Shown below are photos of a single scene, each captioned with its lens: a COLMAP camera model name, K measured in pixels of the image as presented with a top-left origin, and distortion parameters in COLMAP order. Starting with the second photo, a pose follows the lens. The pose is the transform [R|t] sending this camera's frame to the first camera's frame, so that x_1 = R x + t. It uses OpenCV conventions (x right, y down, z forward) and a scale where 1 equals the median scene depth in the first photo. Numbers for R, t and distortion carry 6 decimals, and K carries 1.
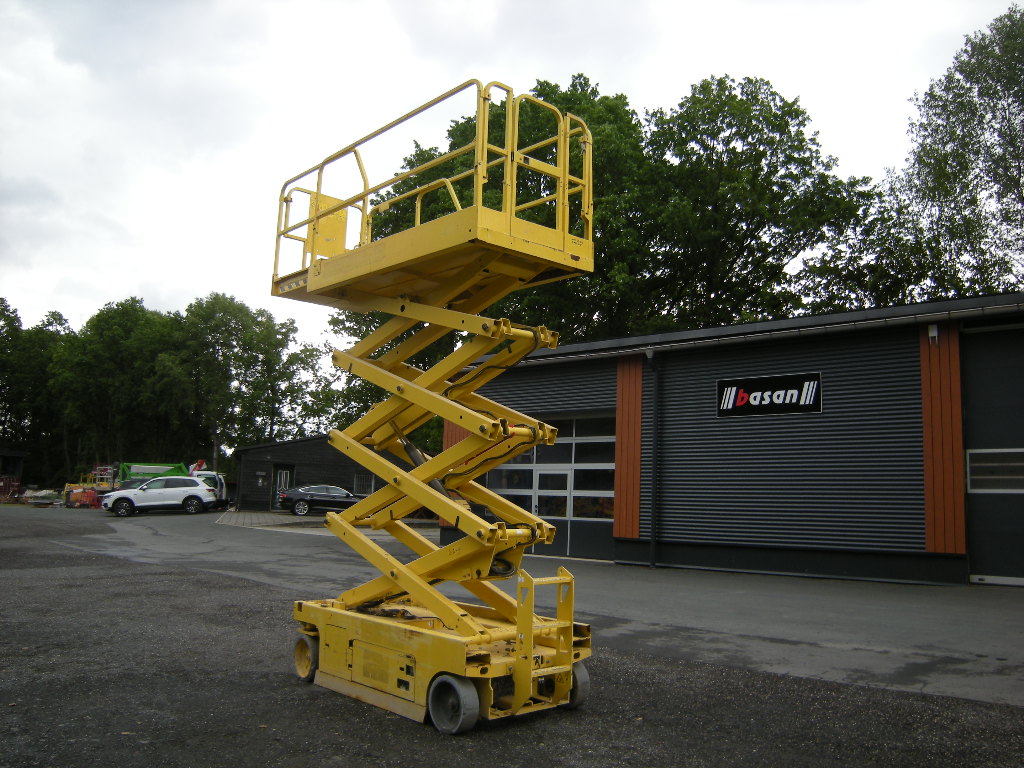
lens RADIAL K [[861.3, 0, 512.0], [0, 861.3, 384.0], [0, 0, 1]] dist [-0.110485, 0.045879]
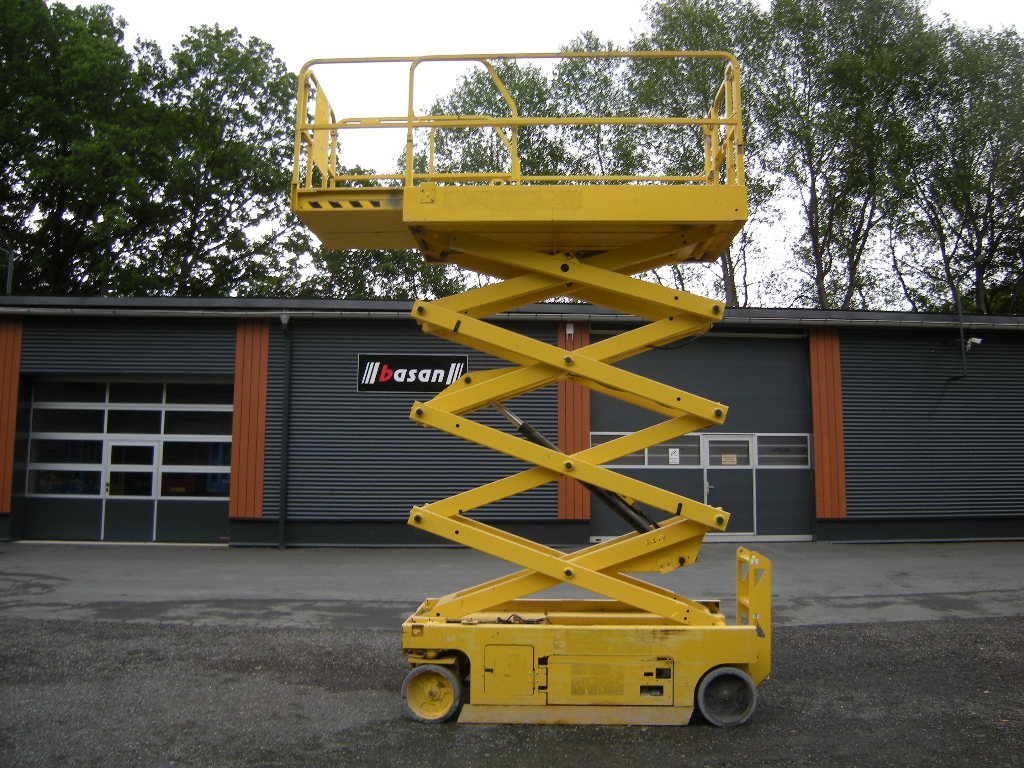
lens RADIAL K [[861.3, 0, 512.0], [0, 861.3, 384.0], [0, 0, 1]] dist [-0.110485, 0.045879]
pose [[0.702636, 0.054753, 0.709440, -0.212233], [-0.080453, 0.996755, 0.002755, 0.008414], [-0.706987, -0.059013, 0.704760, 0.114680]]
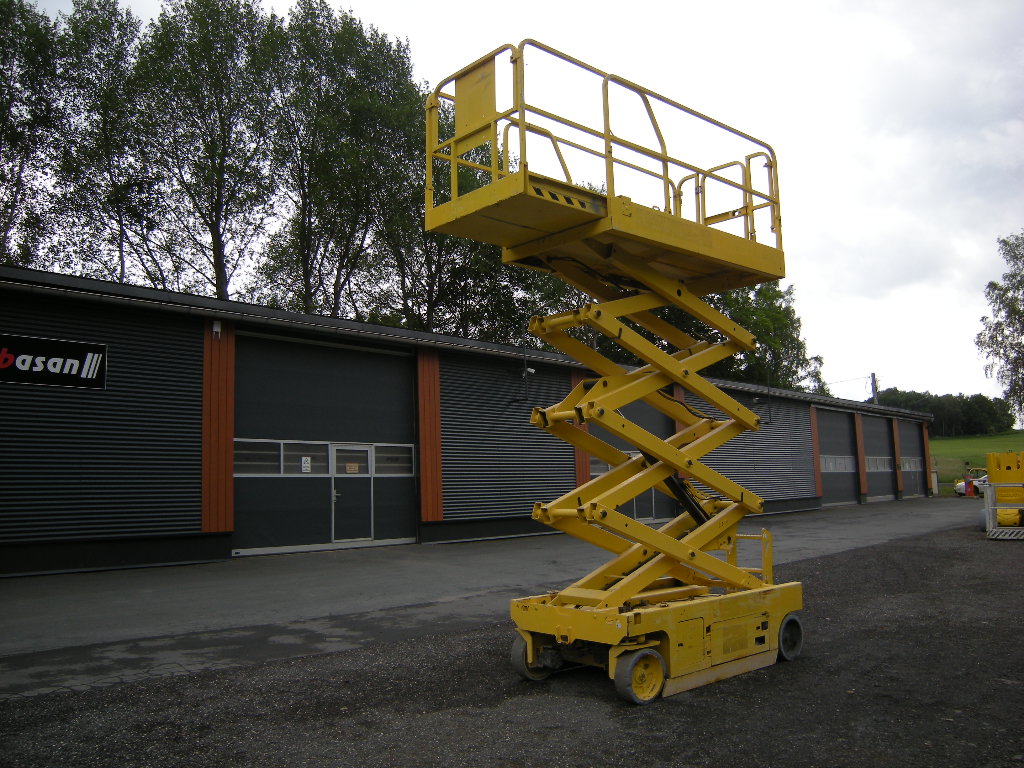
lens RADIAL K [[861.3, 0, 512.0], [0, 861.3, 384.0], [0, 0, 1]] dist [-0.110485, 0.045879]
pose [[0.011884, 0.092626, 0.995630, -0.307411], [-0.109940, 0.989785, -0.090770, 0.035879], [-0.993867, -0.108381, 0.021946, 0.318200]]
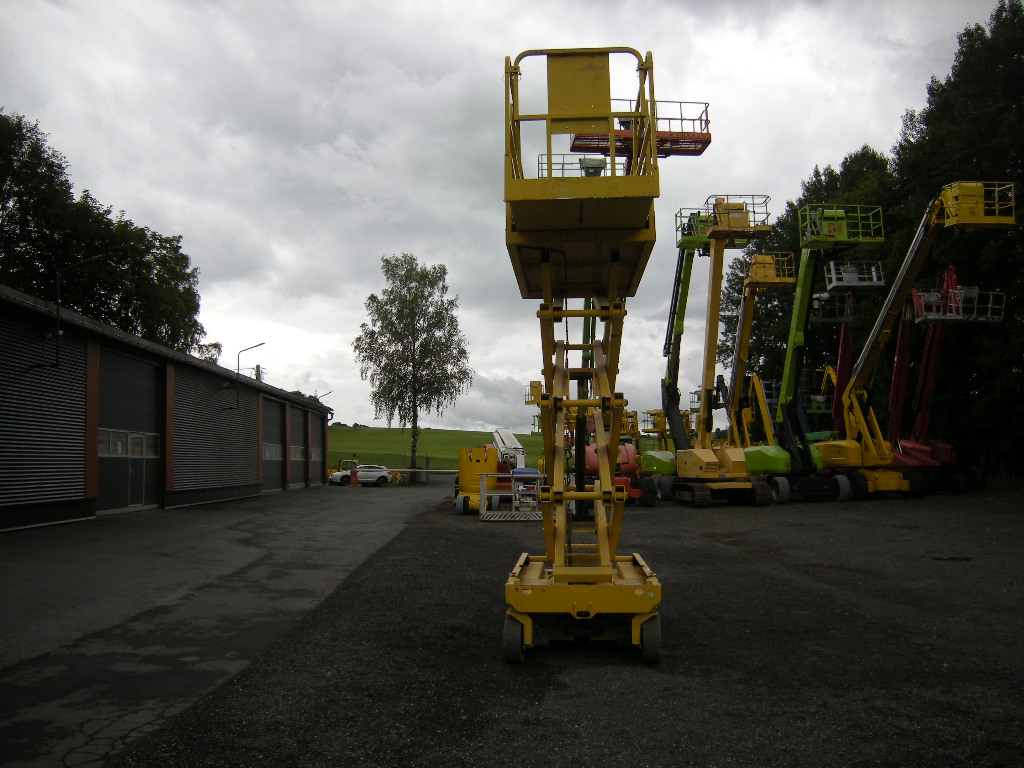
lens RADIAL K [[859.5, 0, 512.0], [0, 859.5, 384.0], [0, 0, 1]] dist [-0.118556, 0.055034]
pose [[-0.686003, 0.046814, 0.726091, -0.234695], [-0.104281, 0.981299, -0.161792, 0.059122], [-0.720087, -0.186708, -0.668293, 0.497884]]
